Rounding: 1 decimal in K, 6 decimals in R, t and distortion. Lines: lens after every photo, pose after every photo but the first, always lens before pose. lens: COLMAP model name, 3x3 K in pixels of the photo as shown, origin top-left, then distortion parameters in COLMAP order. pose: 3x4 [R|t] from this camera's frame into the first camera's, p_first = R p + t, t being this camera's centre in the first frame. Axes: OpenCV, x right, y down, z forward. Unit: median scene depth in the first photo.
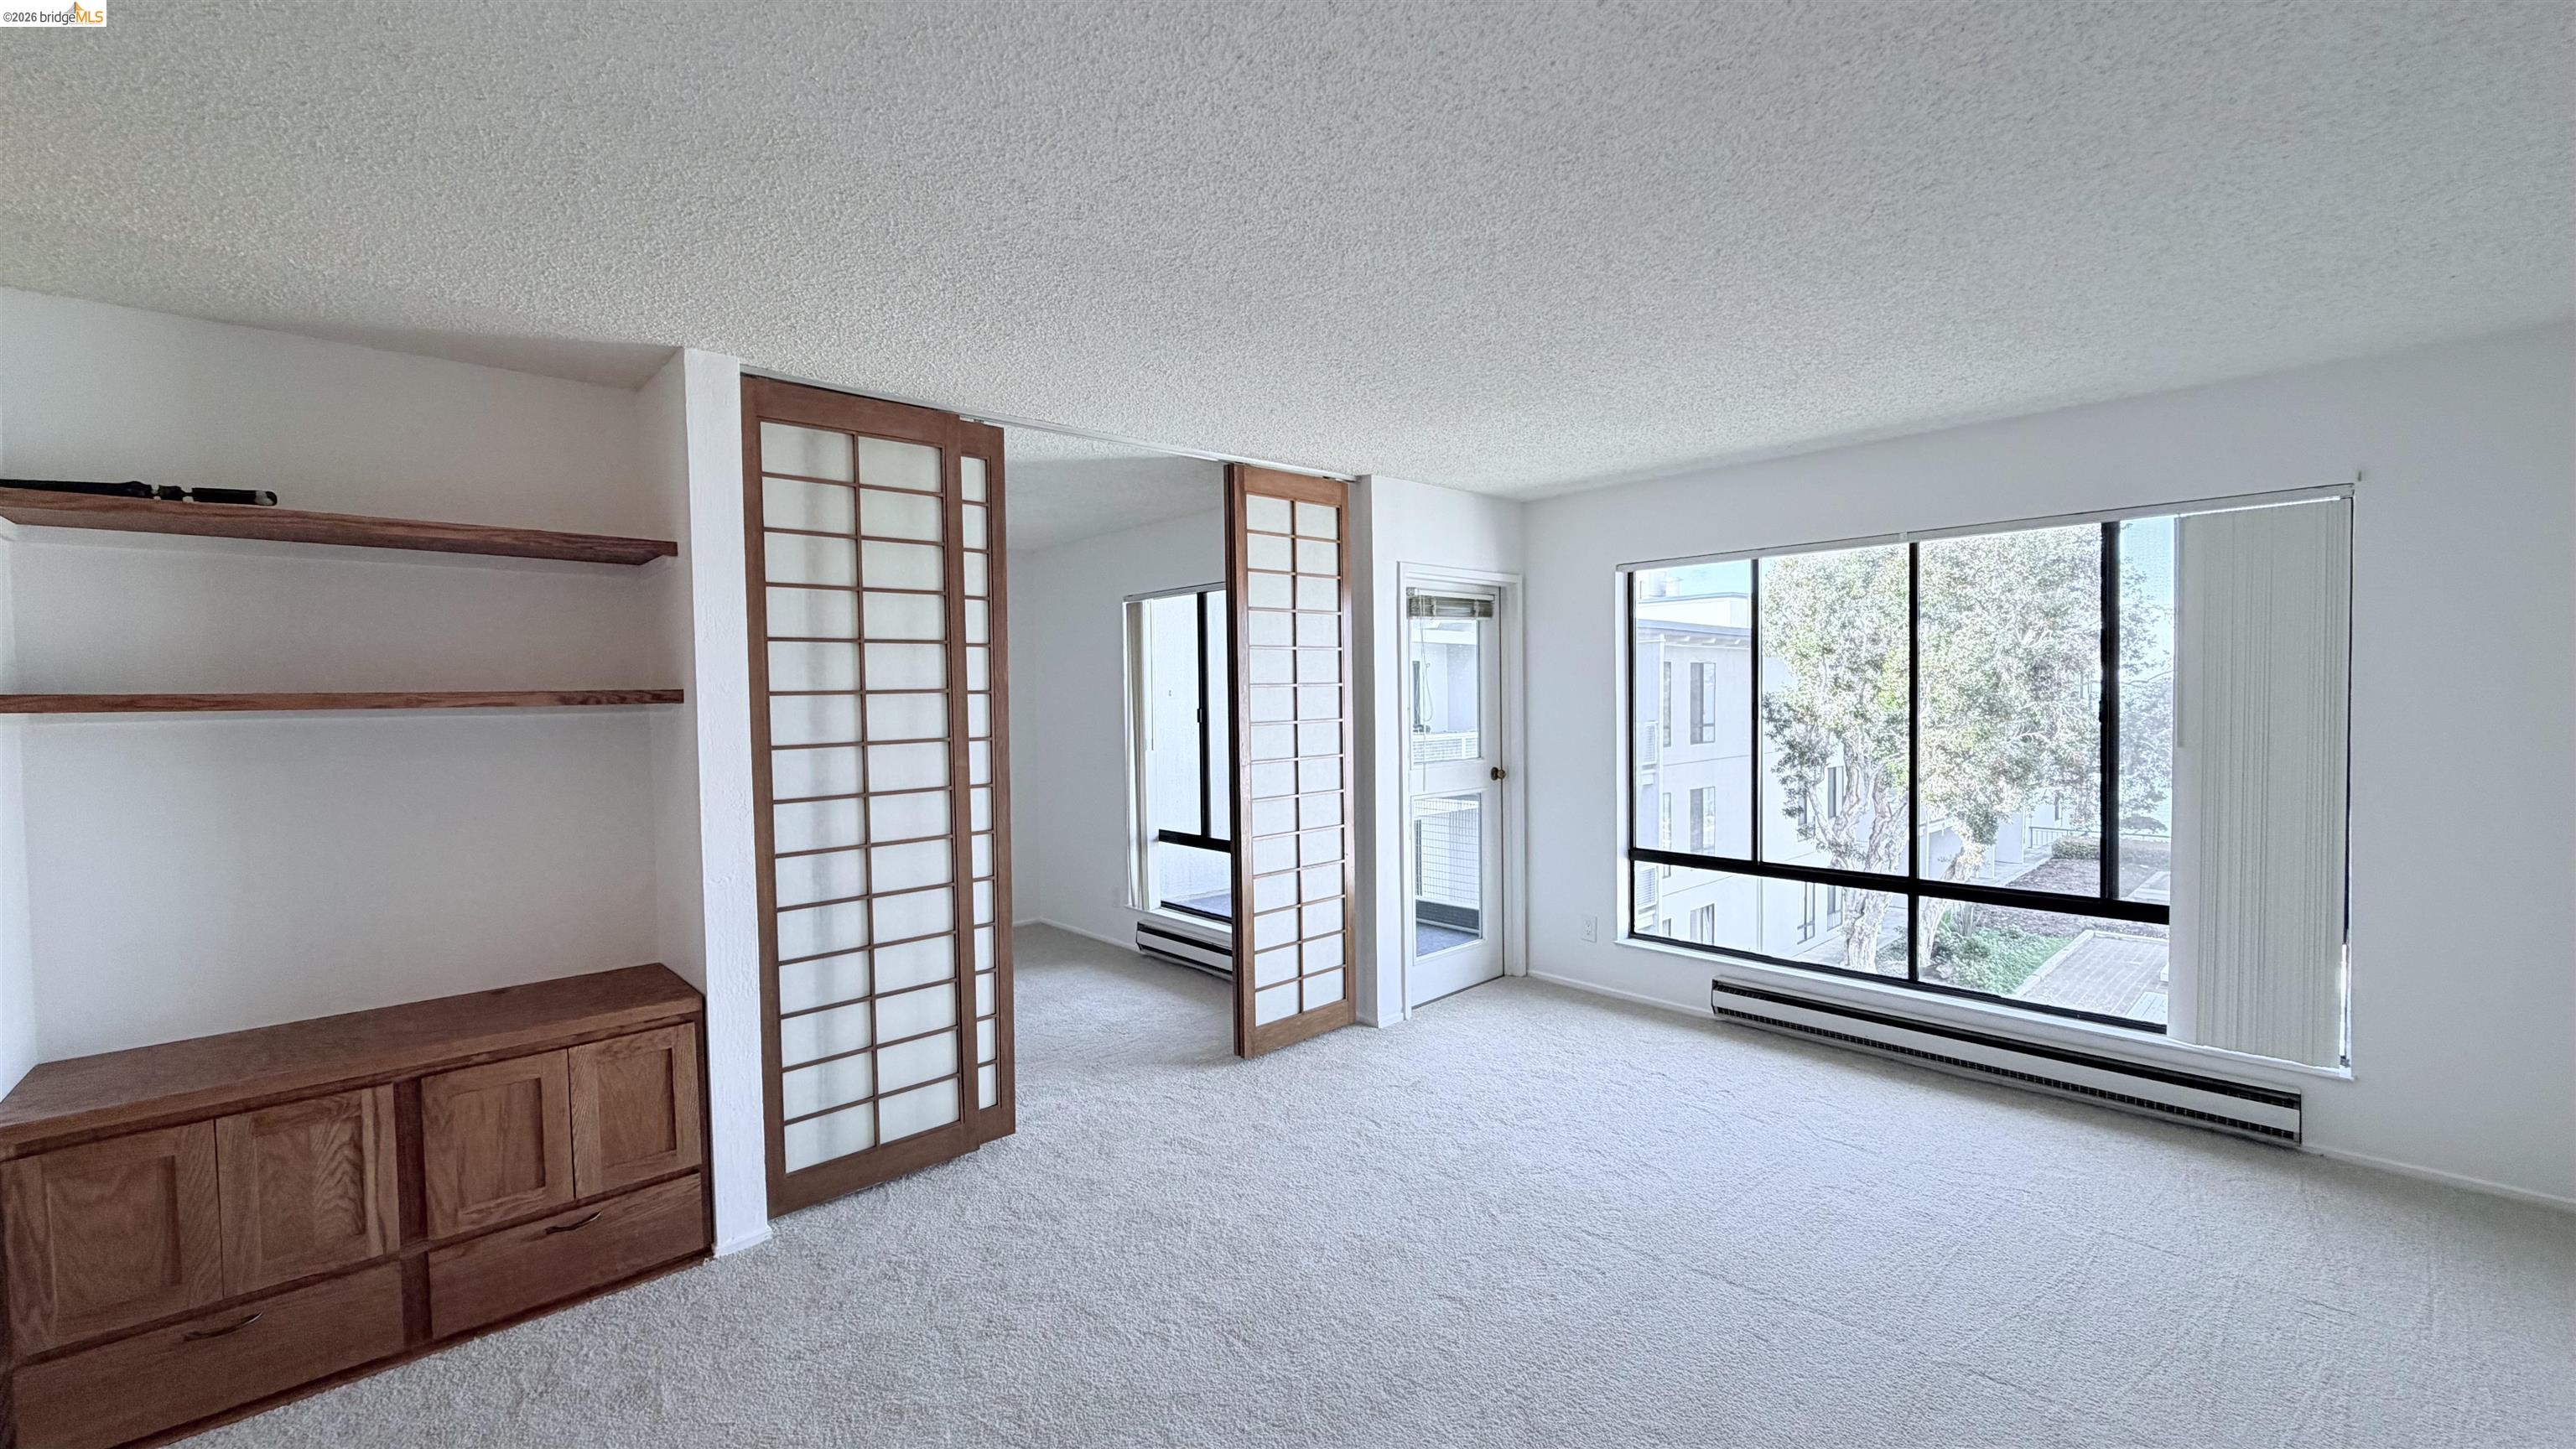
lens RADIAL K [[1024.7, 0, 1282.9], [0, 1024.7, 727.2], [0, 0, 1]] dist [-0.001339, 0.000120]
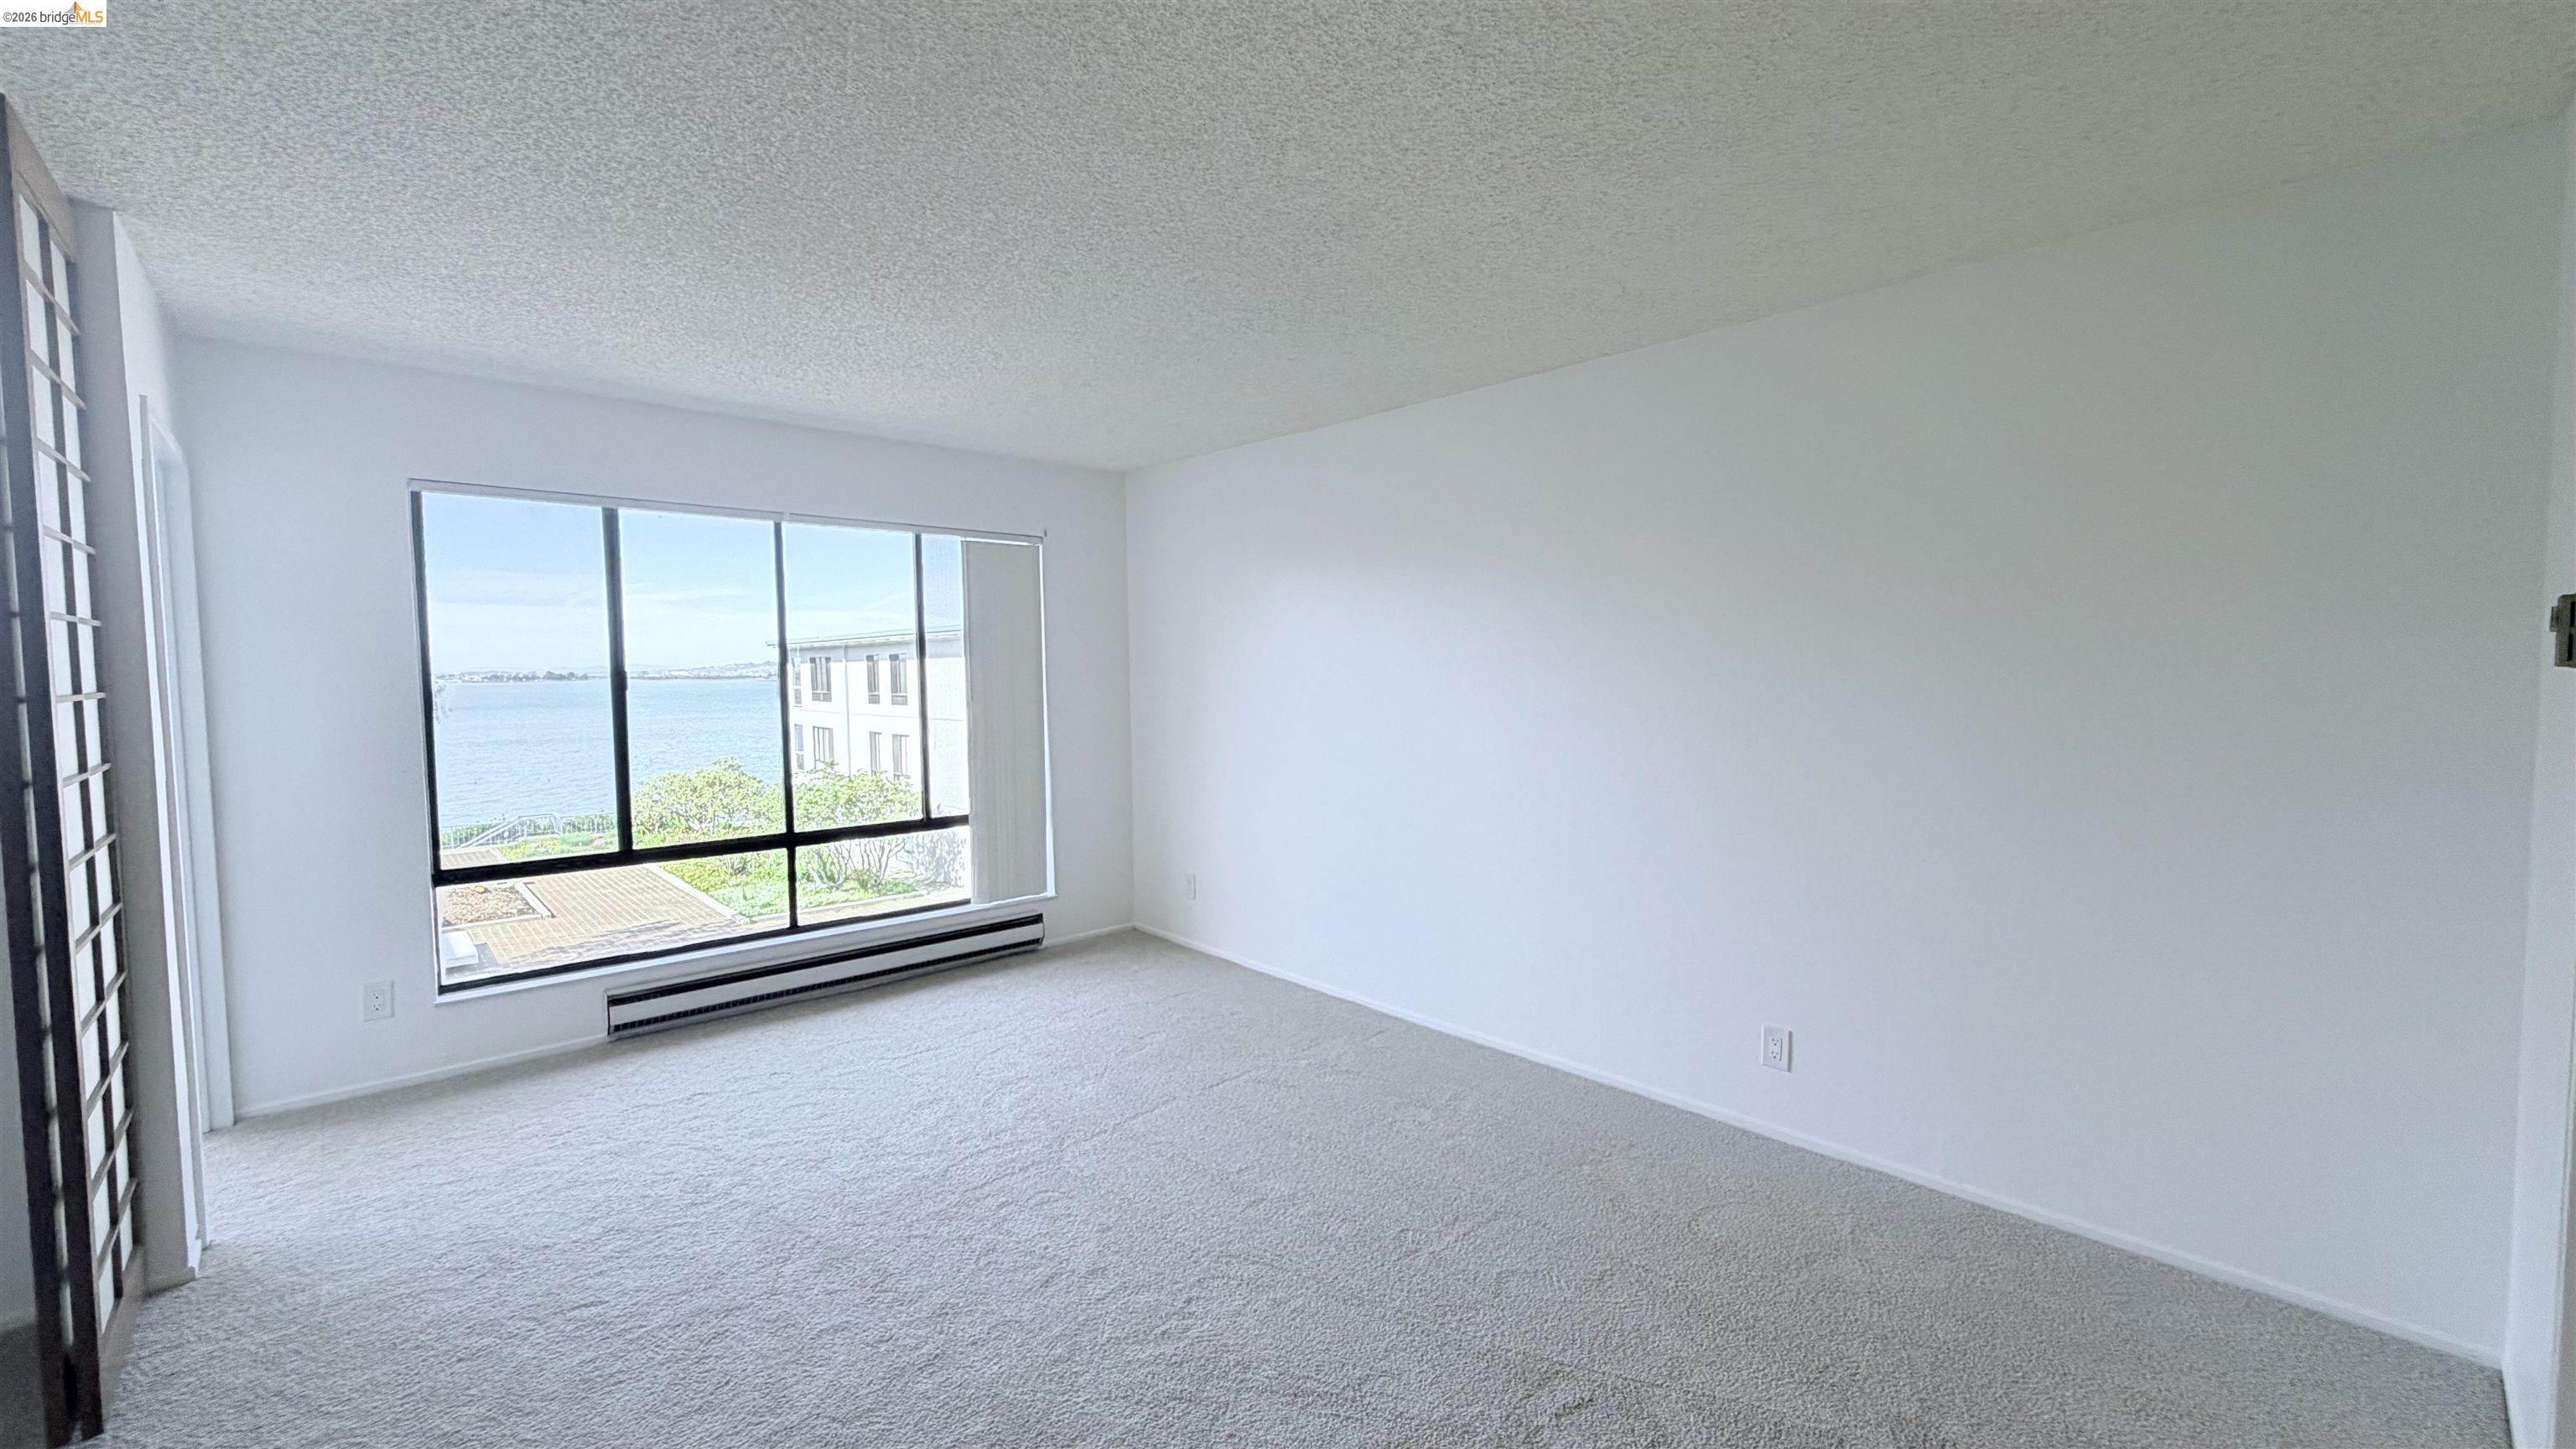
lens RADIAL K [[1024.7, 0, 1283.3], [0, 1024.7, 725.4], [0, 0, 1]] dist [-0.001339, 0.000120]
pose [[-0.005824, -0.039484, 0.999203, -0.612737], [0.041352, 0.998356, 0.039692, 0.015892], [-0.999128, 0.041550, -0.004182, 0.620242]]
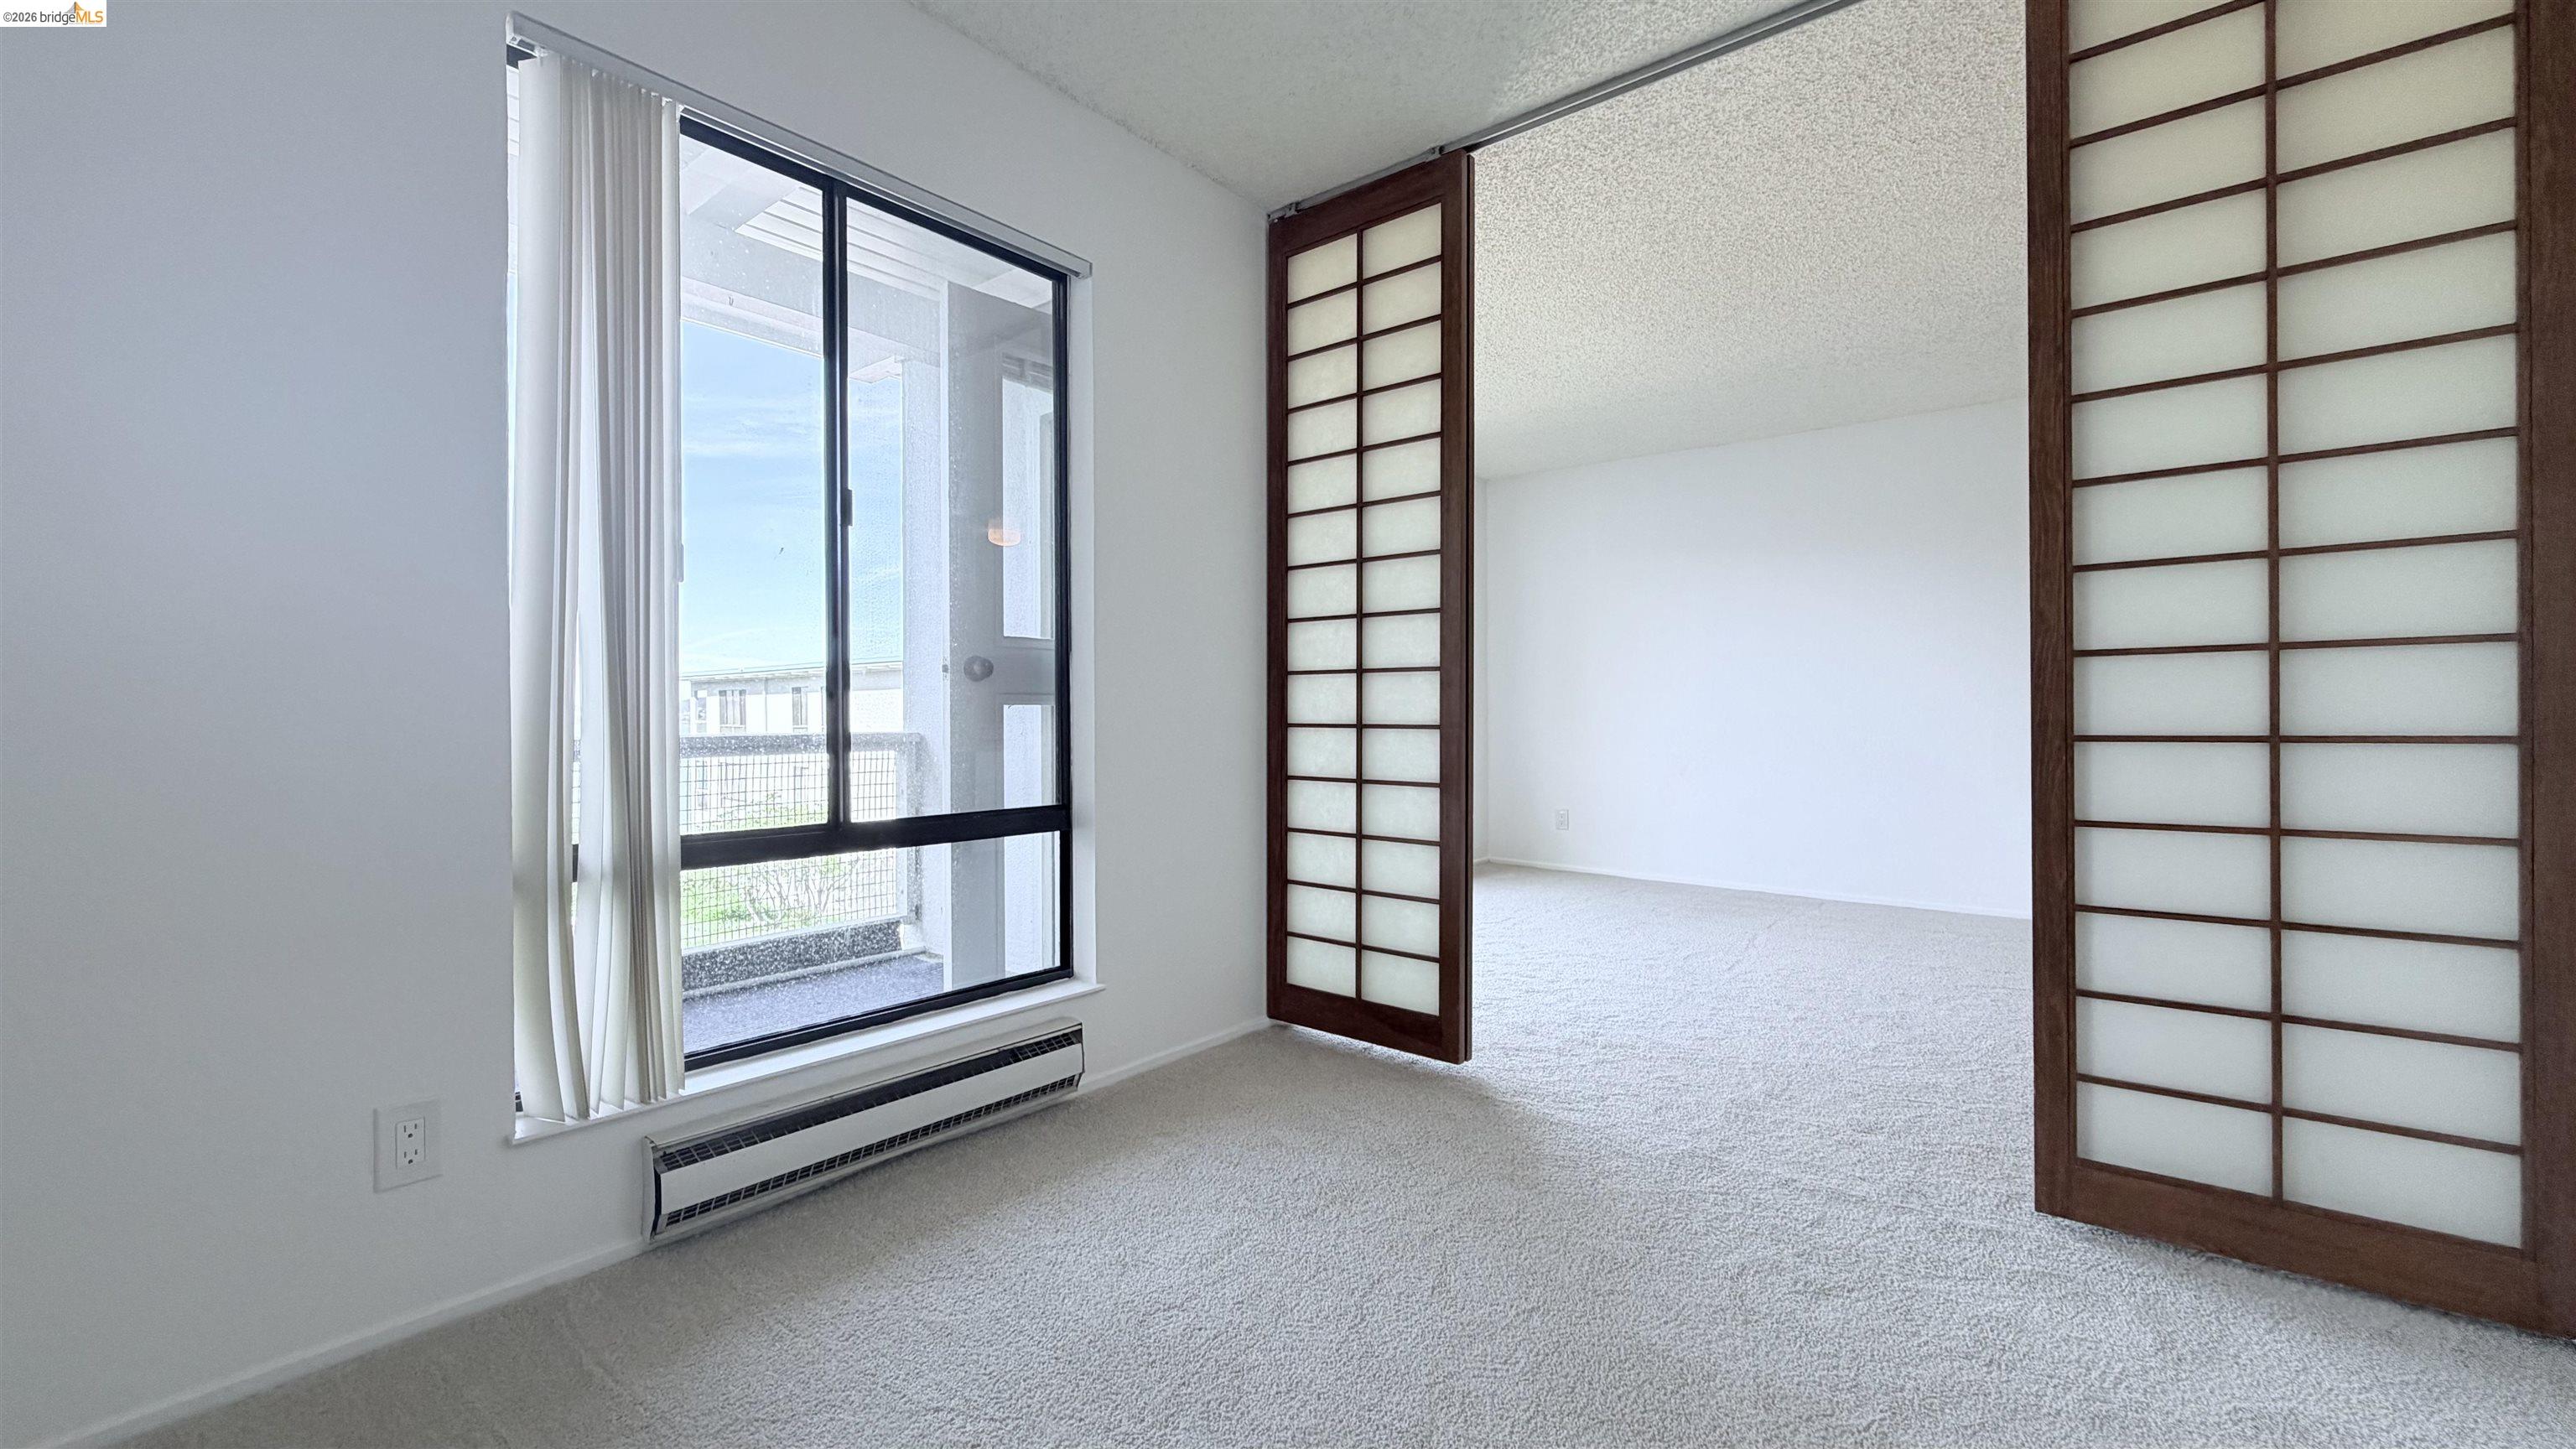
lens RADIAL K [[1024.7, 0, 1287.9], [0, 1024.7, 723.0], [0, 0, 1]] dist [-0.001339, 0.000120]
pose [[-0.149520, 0.011245, 0.988695, -0.869126], [0.034257, 0.999394, -0.006186, 0.137811], [-0.988165, 0.032945, -0.149815, 1.594333]]
